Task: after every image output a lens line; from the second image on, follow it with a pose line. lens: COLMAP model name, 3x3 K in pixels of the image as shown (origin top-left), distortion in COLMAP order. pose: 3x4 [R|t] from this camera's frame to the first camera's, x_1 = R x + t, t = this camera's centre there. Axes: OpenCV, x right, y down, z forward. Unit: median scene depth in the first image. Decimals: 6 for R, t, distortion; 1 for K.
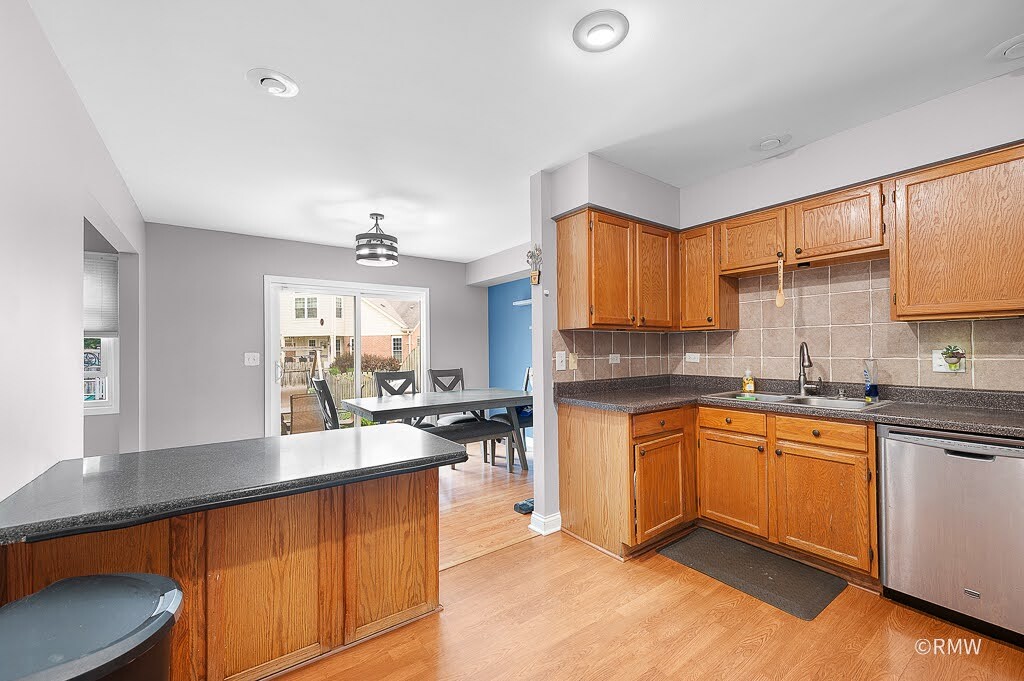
lens RADIAL K [[420.5, 0, 511.2], [0, 420.5, 346.3], [0, 0, 1]] dist [0.009617, -0.000136]
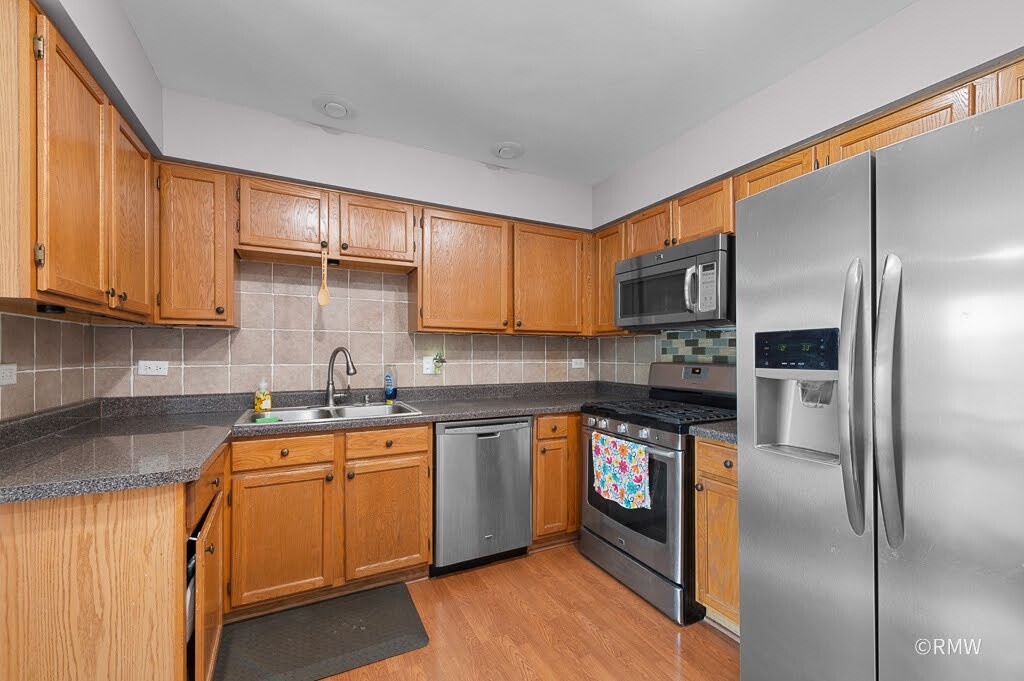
lens RADIAL K [[420.5, 0, 514.5], [0, 420.5, 351.2], [0, 0, 1]] dist [0.009617, -0.000136]
pose [[0.135384, 0.014319, 0.990690, -0.155147], [-0.010532, 0.999860, -0.013012, 0.006099], [-0.990737, -0.008672, 0.135516, 0.502024]]
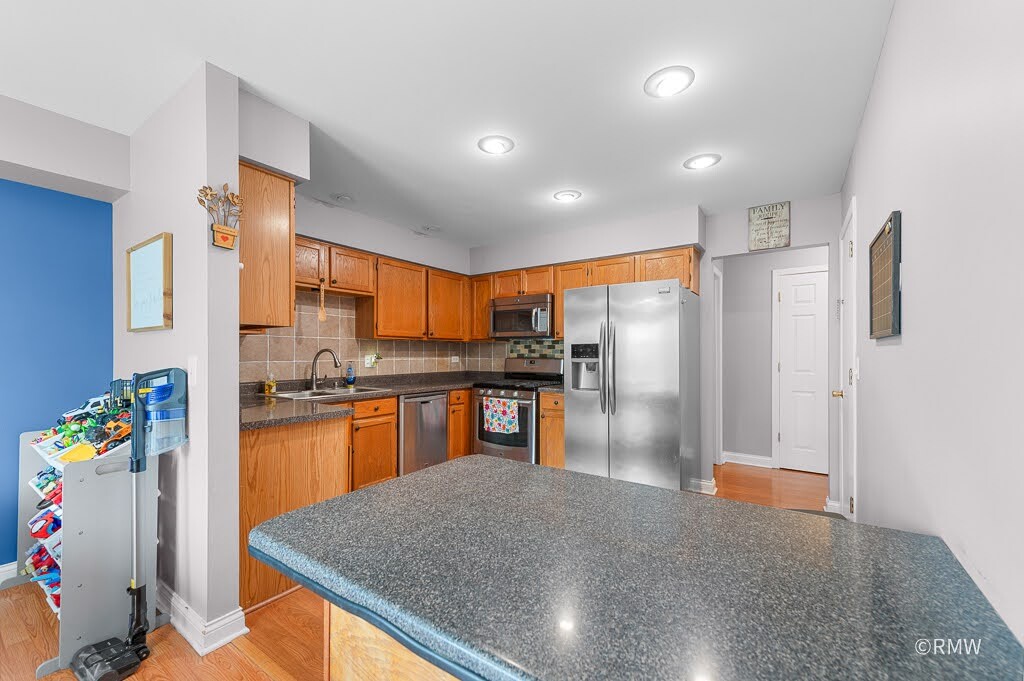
lens RADIAL K [[420.5, 0, 516.5], [0, 420.5, 351.1], [0, 0, 1]] dist [0.009617, -0.000136]
pose [[-0.364273, 0.014251, 0.931183, -0.760197], [-0.002718, 0.999862, -0.016365, 0.016616], [-0.931288, -0.008492, -0.364184, 0.918410]]
